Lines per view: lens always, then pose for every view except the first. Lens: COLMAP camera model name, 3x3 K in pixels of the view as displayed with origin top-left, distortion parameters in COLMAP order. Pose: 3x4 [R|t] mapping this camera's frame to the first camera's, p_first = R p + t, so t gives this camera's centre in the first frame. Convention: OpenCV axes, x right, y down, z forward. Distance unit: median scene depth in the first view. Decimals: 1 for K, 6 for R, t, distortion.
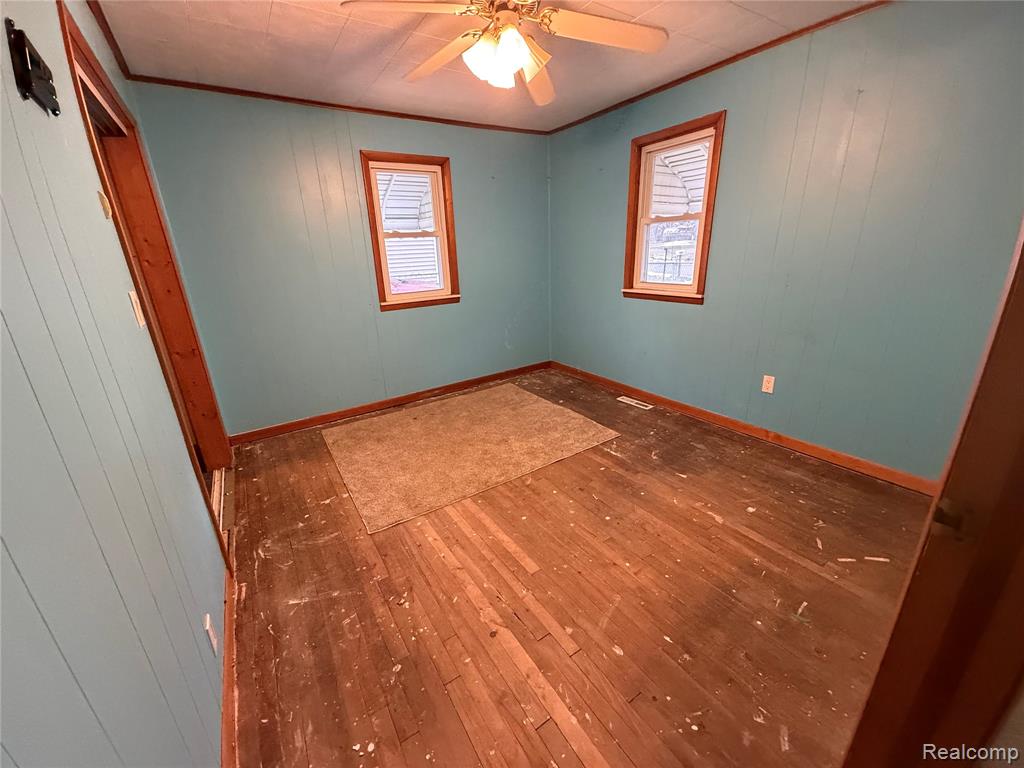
lens RADIAL K [[407.4, 0, 511.2], [0, 407.4, 381.4], [0, 0, 1]] dist [-0.001041, -0.000388]
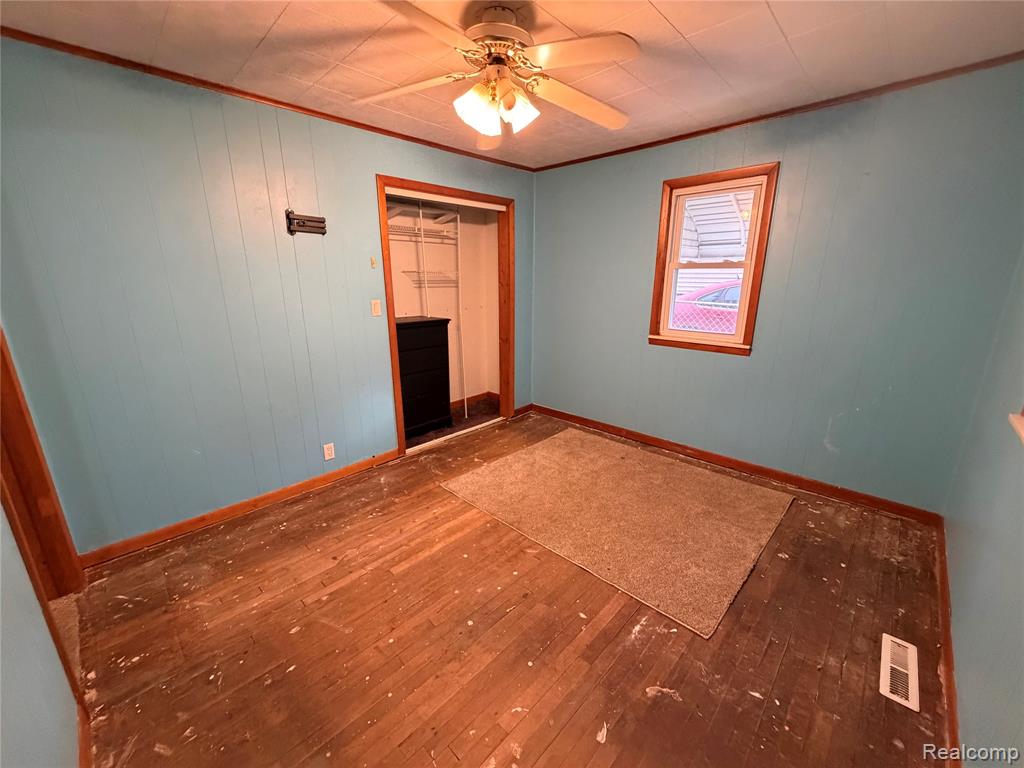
lens RADIAL K [[407.4, 0, 510.9], [0, 407.4, 386.9], [0, 0, 1]] dist [-0.001041, -0.000388]
pose [[0.207922, 0.298324, -0.931542, 0.614868], [-0.307719, 0.923951, 0.227209, -0.223015], [0.928481, 0.239411, 0.283910, 0.509048]]
